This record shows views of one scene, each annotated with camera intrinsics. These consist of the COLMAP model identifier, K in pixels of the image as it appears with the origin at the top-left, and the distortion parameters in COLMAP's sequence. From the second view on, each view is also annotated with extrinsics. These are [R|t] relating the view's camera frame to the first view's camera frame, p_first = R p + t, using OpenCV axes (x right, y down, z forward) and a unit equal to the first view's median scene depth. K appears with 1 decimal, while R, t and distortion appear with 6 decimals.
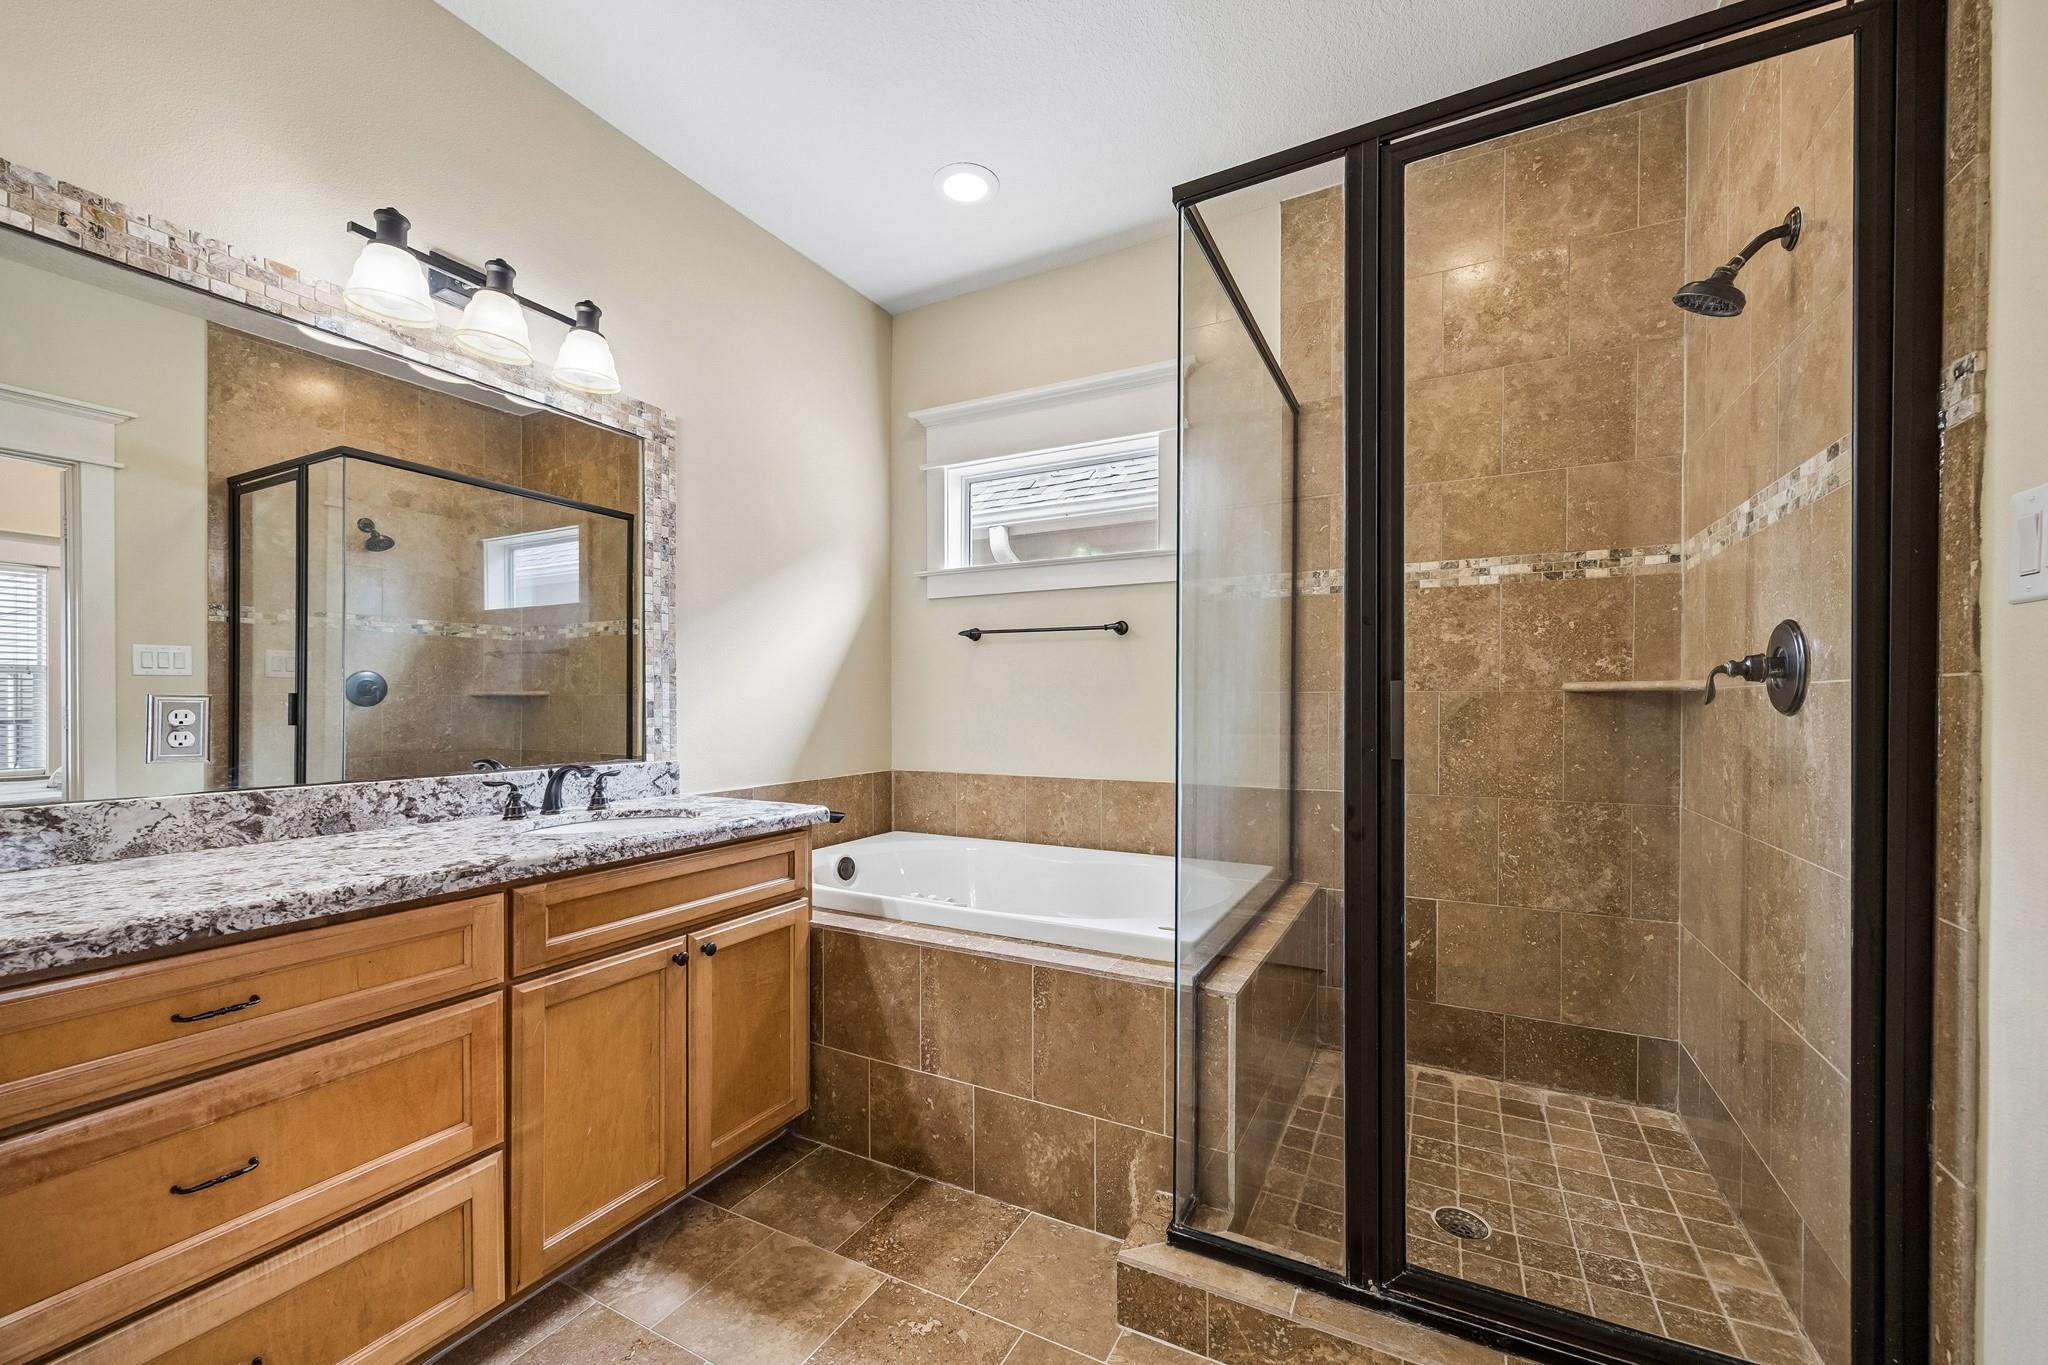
lens RADIAL K [[797.3, 0, 1040.8], [0, 797.3, 700.1], [0, 0, 1]] dist [-0.000839, -0.000101]
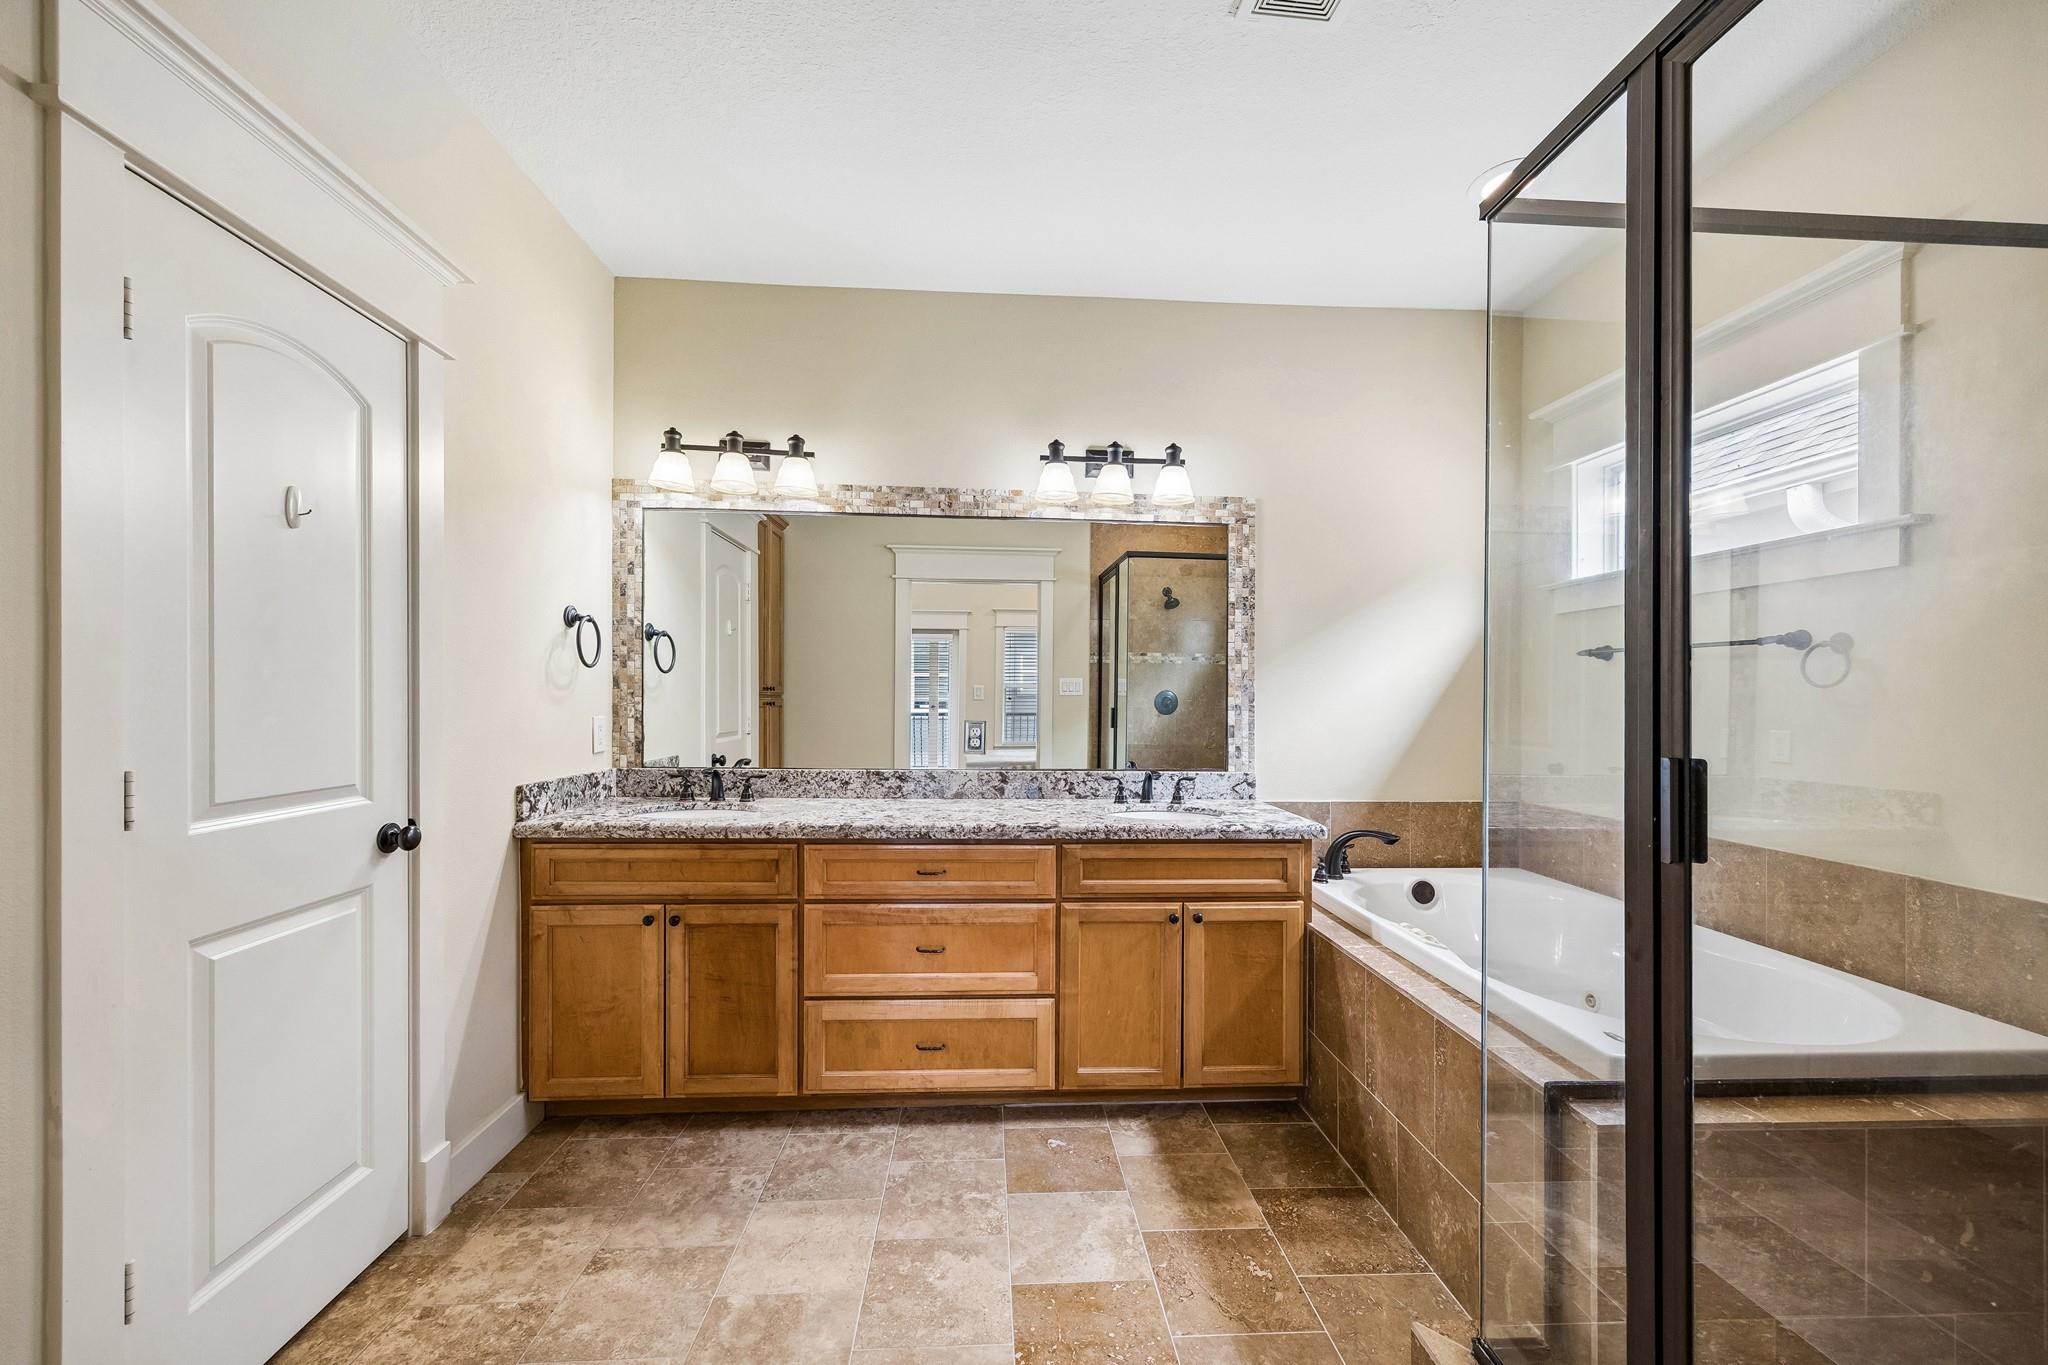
lens RADIAL K [[789.5, 0, 1024.0], [0, 789.5, 682.5], [0, 0, 1]] dist [0.001385, 0.000306]
pose [[0.509147, -0.009331, -0.860629, 0.558280], [-0.006818, 0.999866, -0.014875, -0.058455], [0.860653, 0.013441, 0.509015, 0.067326]]
